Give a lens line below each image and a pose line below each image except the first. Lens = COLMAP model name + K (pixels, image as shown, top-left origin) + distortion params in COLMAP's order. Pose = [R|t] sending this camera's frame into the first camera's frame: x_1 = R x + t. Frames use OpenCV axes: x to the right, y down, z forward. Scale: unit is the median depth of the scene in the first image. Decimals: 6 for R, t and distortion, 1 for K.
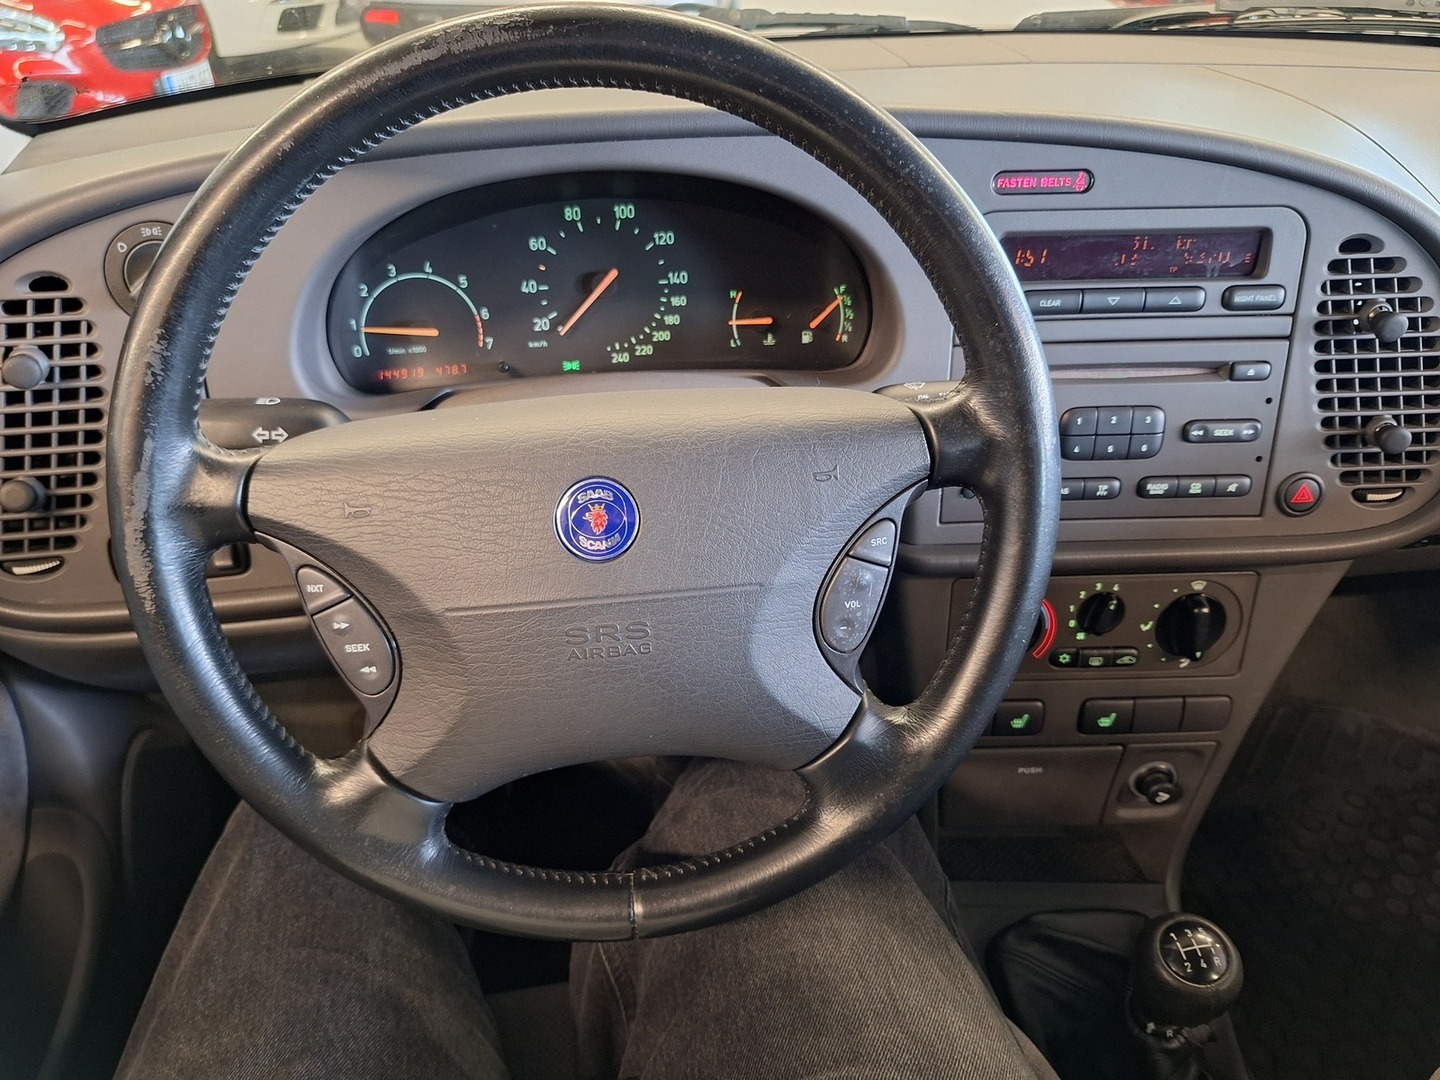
lens RADIAL K [[1037.4, 0, 734.4], [0, 1037.4, 540.3], [0, 0, 1]] dist [0.003157, -0.002673]
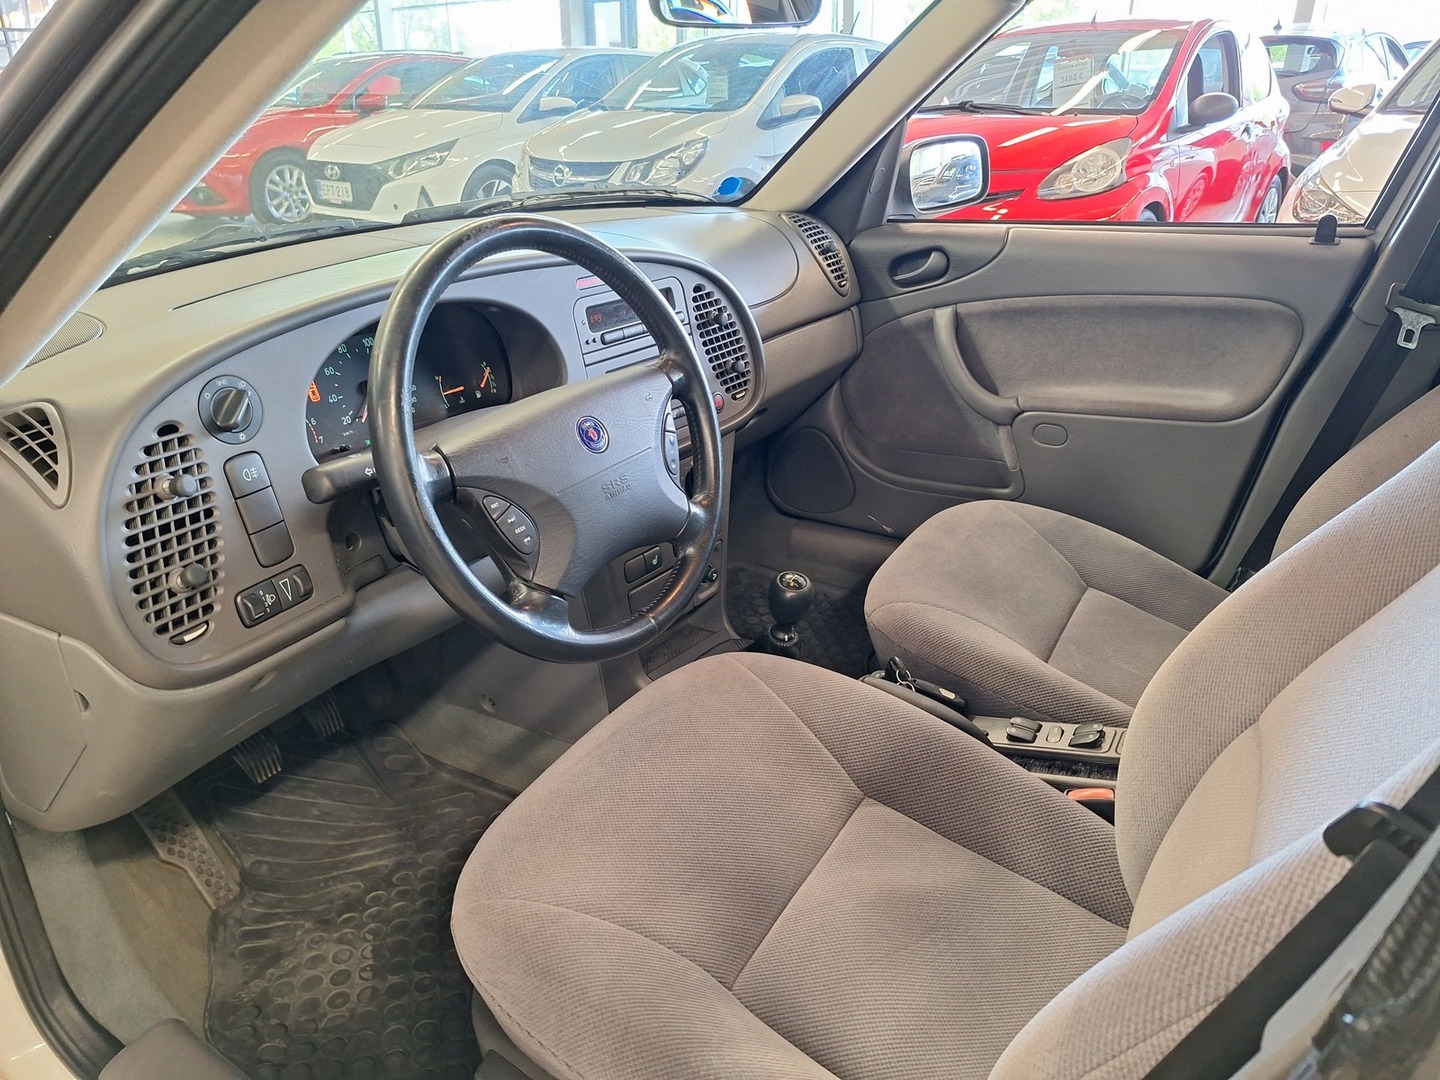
lens RADIAL K [[1037.4, 0, 734.4], [0, 1037.4, 540.3], [0, 0, 1]] dist [0.003157, -0.002673]
pose [[0.616868, -0.315642, 0.721002, -1.263984], [0.425760, 0.904284, 0.031612, 0.189798], [-0.661969, 0.287474, 0.692211, -0.505299]]
